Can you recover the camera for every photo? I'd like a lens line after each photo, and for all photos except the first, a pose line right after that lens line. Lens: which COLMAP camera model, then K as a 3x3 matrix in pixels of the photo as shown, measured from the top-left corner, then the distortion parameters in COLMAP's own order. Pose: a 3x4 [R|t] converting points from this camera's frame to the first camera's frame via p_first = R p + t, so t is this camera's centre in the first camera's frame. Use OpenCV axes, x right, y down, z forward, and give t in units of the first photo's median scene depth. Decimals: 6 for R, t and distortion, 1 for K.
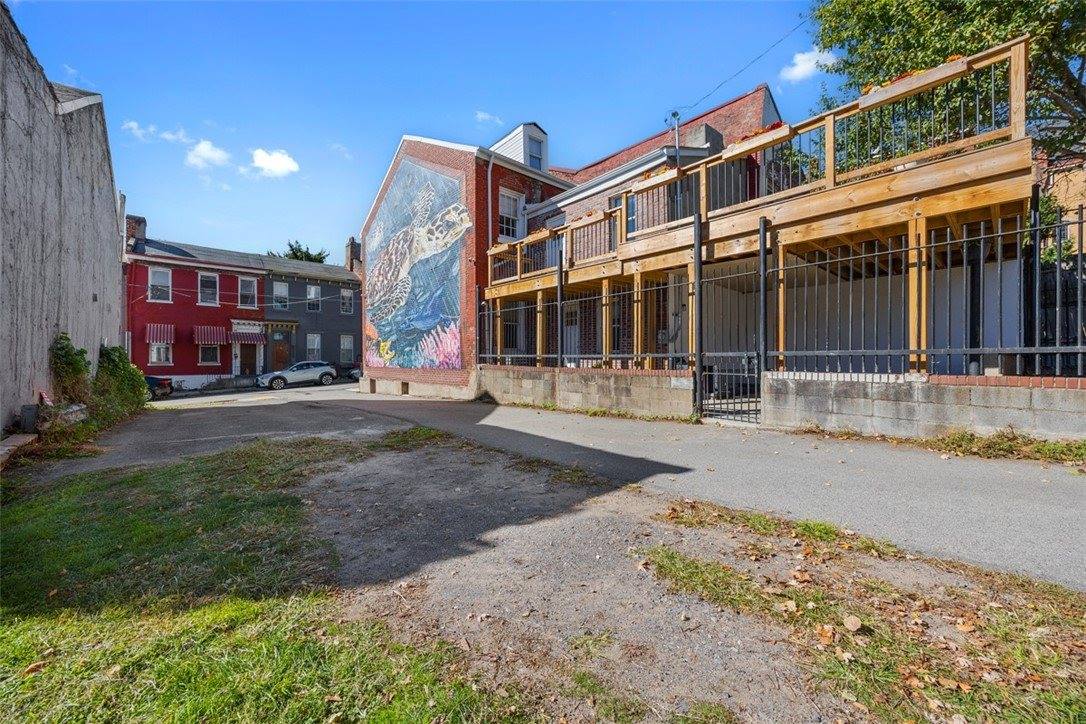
lens RADIAL K [[414.8, 0, 543.3], [0, 414.8, 362.6], [0, 0, 1]] dist [-0.002655, -0.000071]
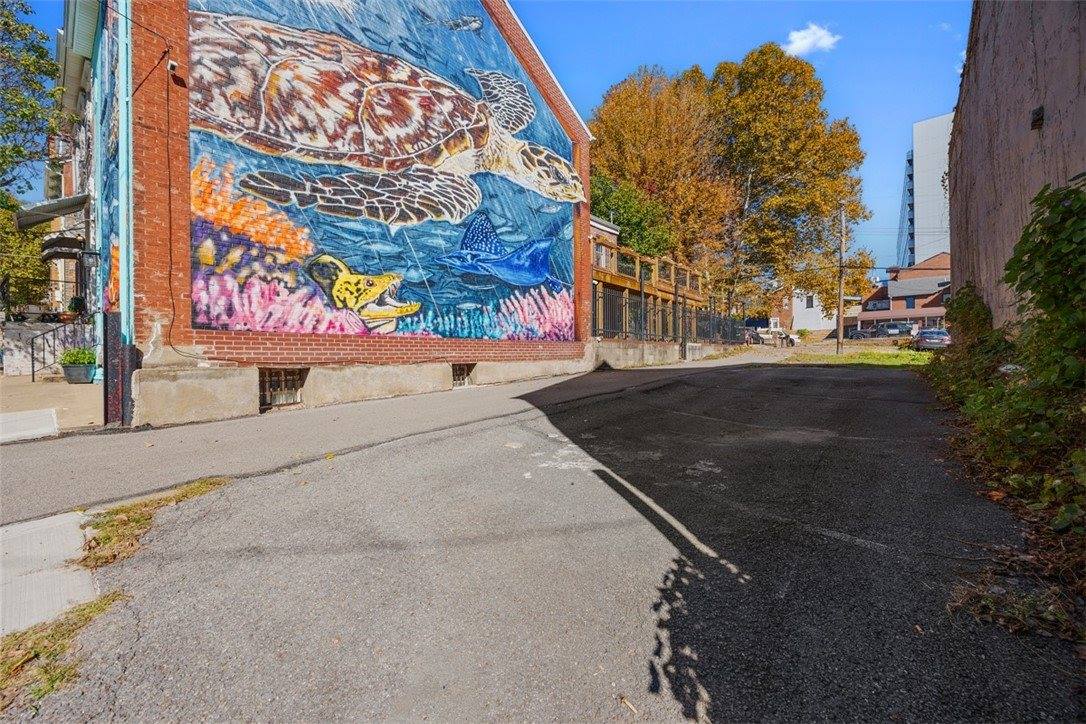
lens RADIAL K [[414.8, 0, 542.6], [0, 414.8, 356.0], [0, 0, 1]] dist [-0.002655, -0.000071]
pose [[-0.160282, -0.003494, 0.987065, -1.067359], [0.011507, 0.999919, 0.005408, 0.041647], [-0.987004, 0.012225, -0.160229, 1.157522]]
